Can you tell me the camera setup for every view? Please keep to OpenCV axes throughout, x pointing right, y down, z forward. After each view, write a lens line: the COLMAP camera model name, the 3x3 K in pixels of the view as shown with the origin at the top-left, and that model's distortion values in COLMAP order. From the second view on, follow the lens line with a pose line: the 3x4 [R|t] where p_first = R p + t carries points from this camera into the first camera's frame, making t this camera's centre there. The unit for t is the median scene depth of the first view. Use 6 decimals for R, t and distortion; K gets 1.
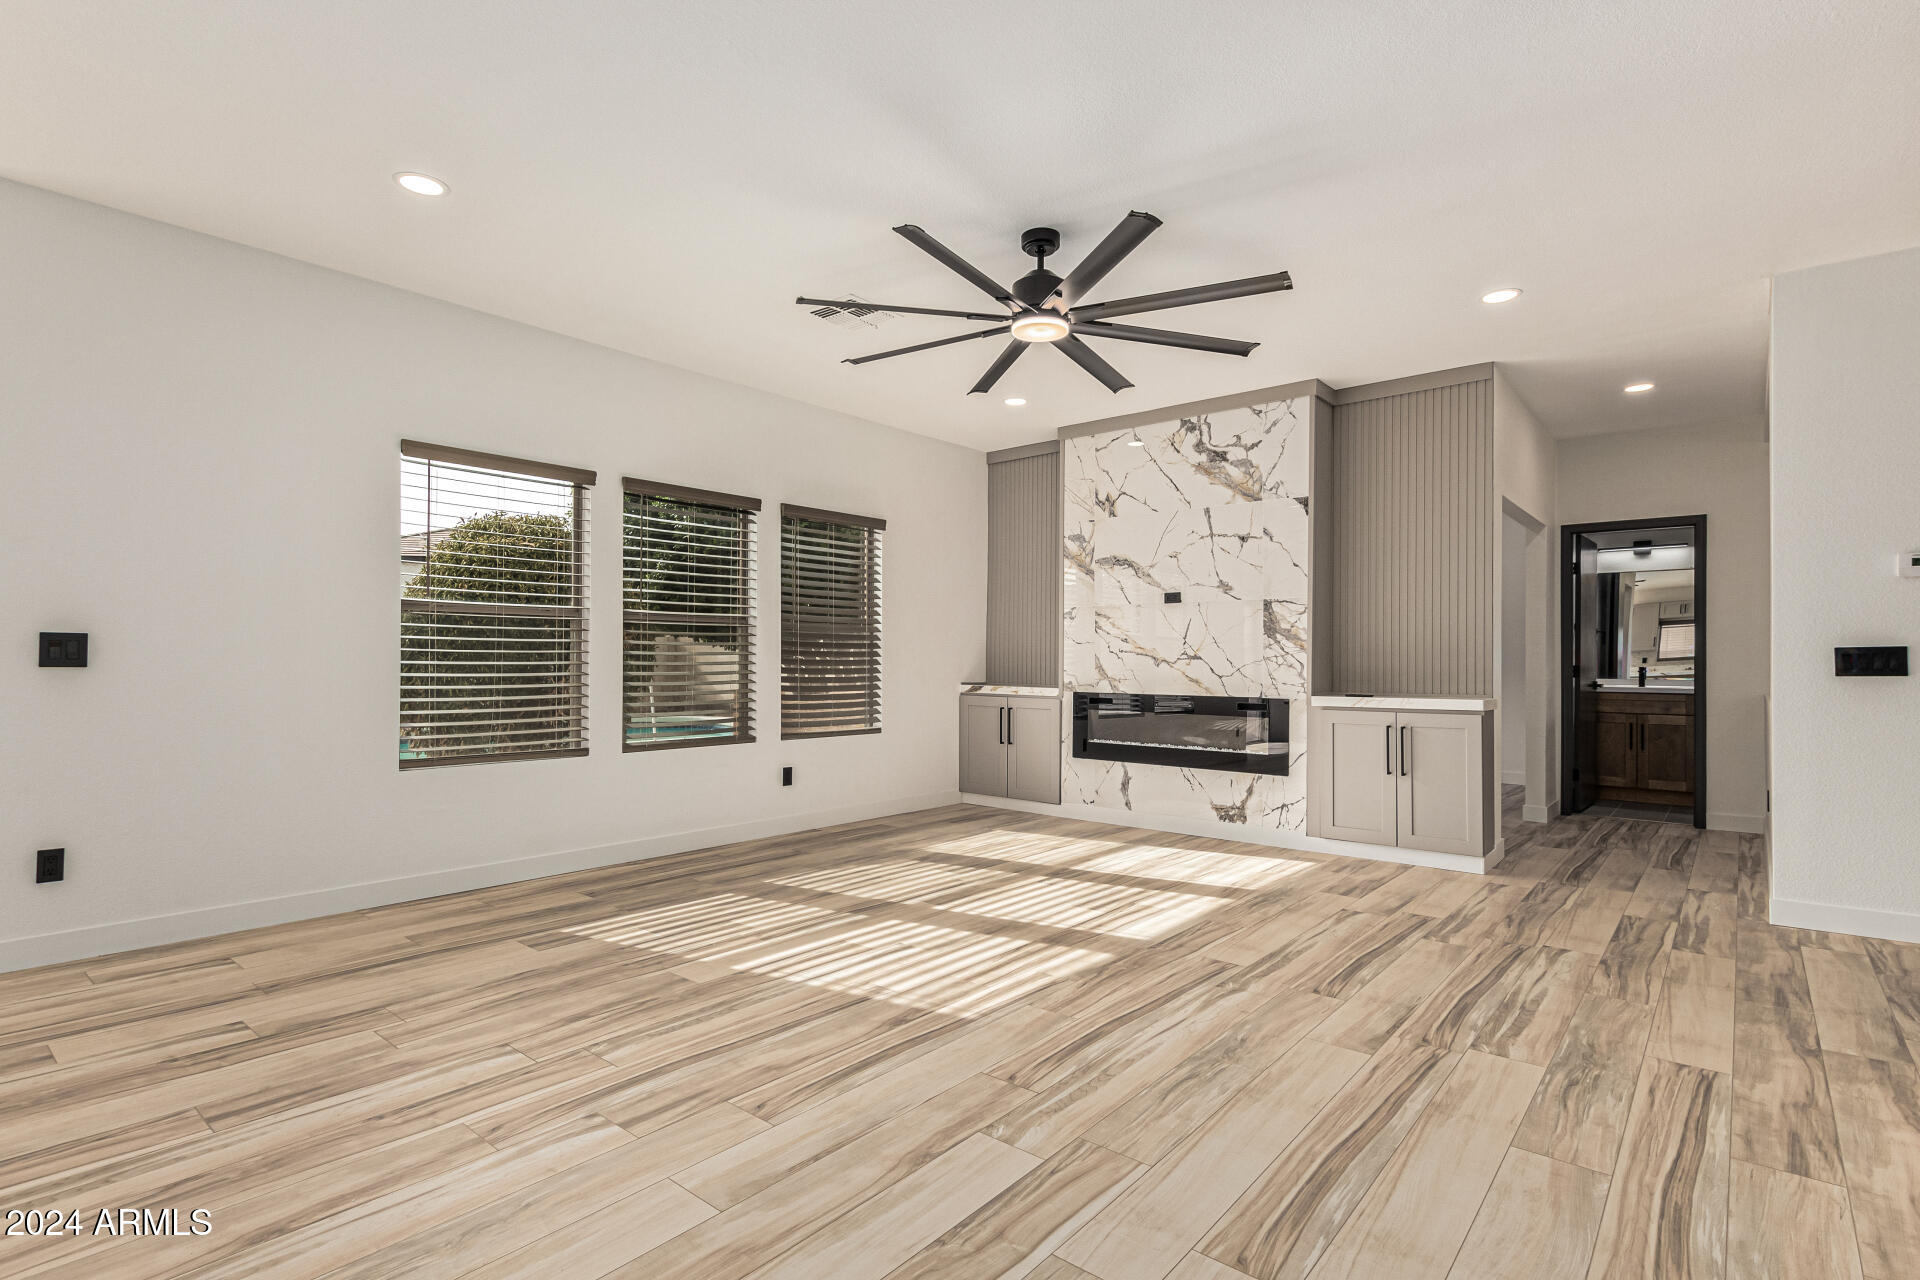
lens RADIAL K [[931.9, 0, 966.8], [0, 931.9, 651.3], [0, 0, 1]] dist [0.010718, -0.001317]
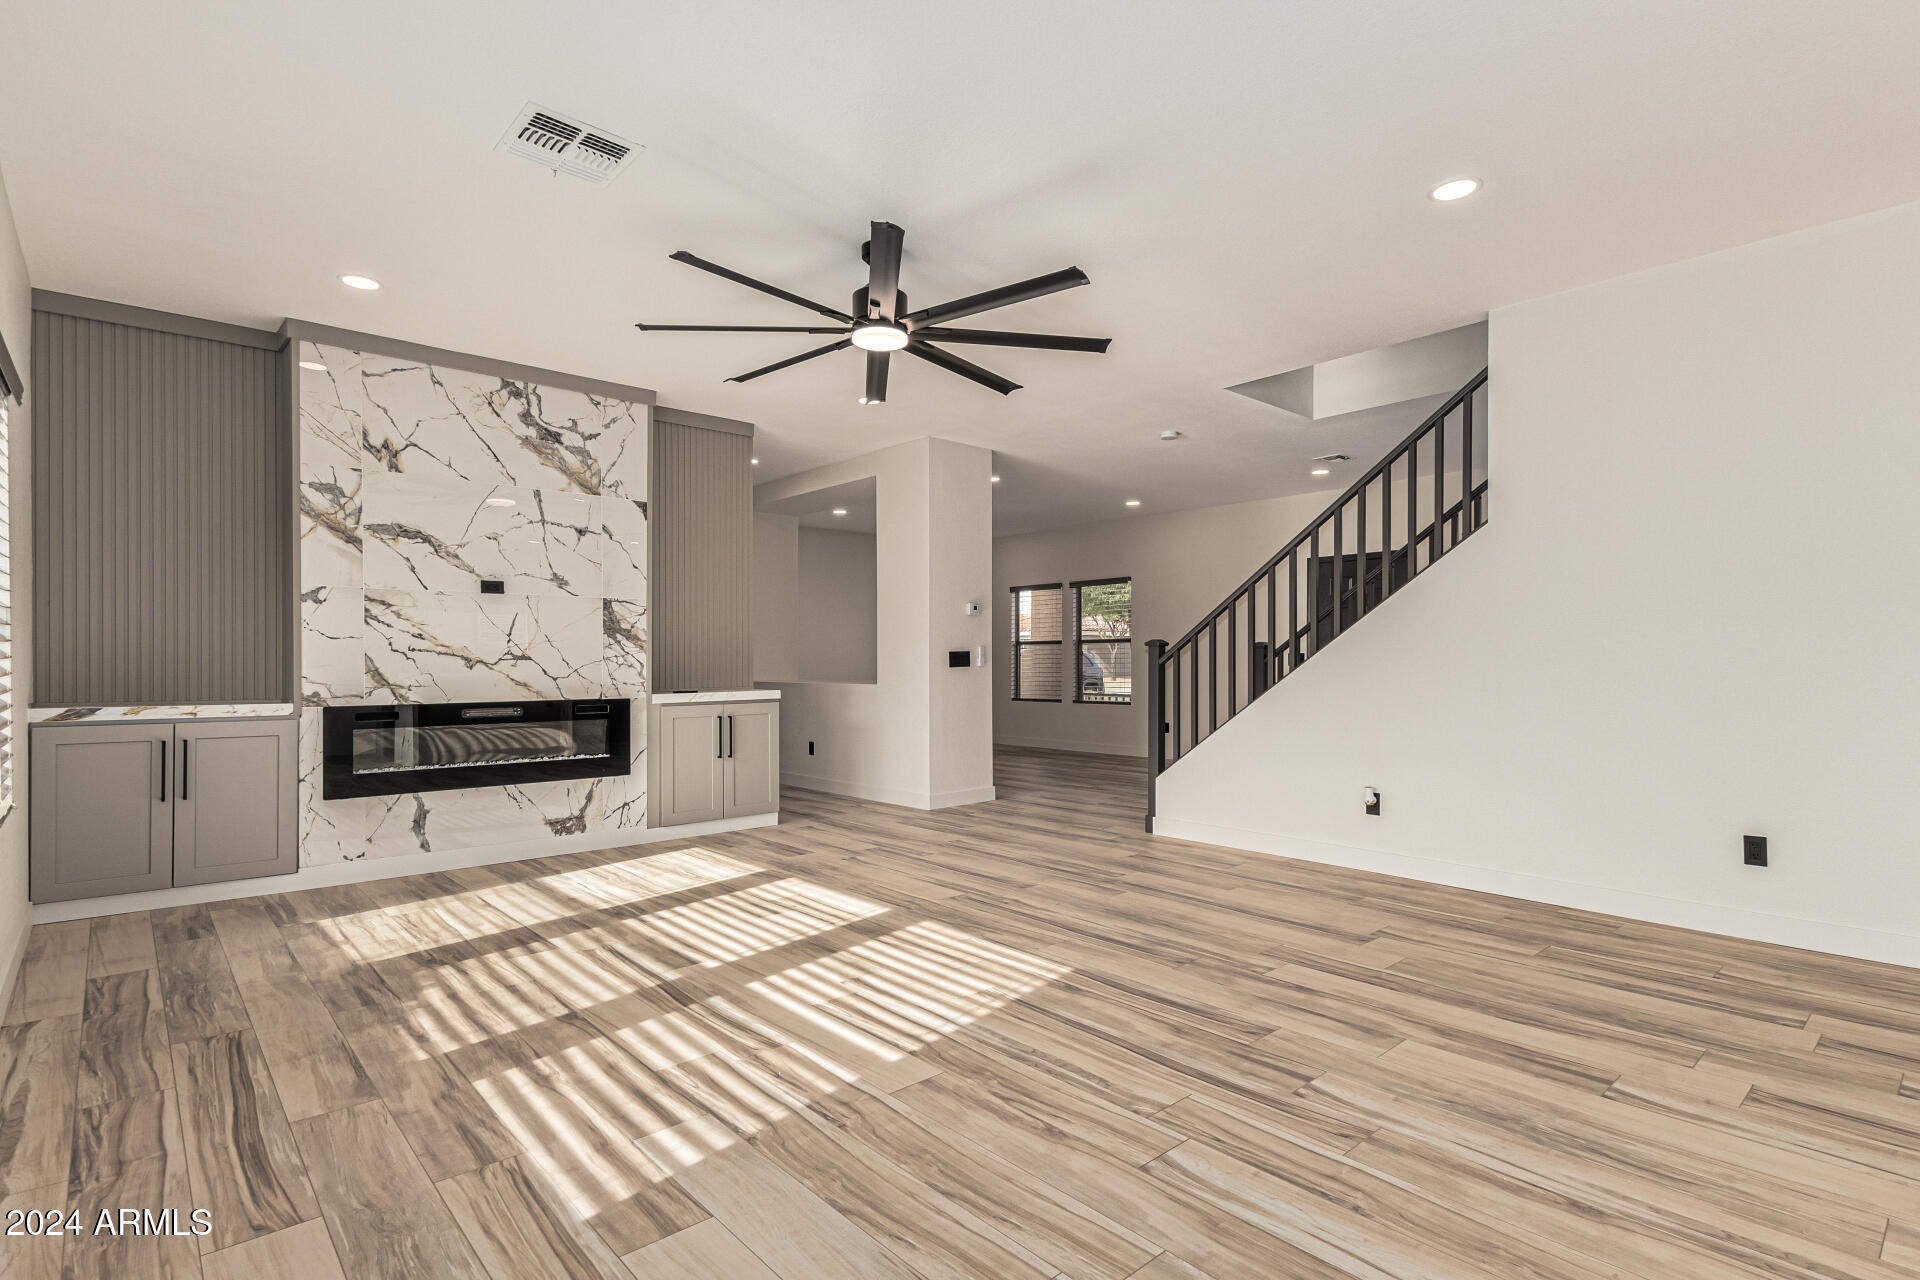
lens RADIAL K [[931.9, 0, 973.0], [0, 931.9, 652.2], [0, 0, 1]] dist [0.010718, -0.001317]
pose [[0.140221, 0.002731, 0.990117, -0.631587], [-0.006969, 0.999974, -0.001771, 0.000155], [-0.990096, -0.006652, 0.140236, 0.512972]]
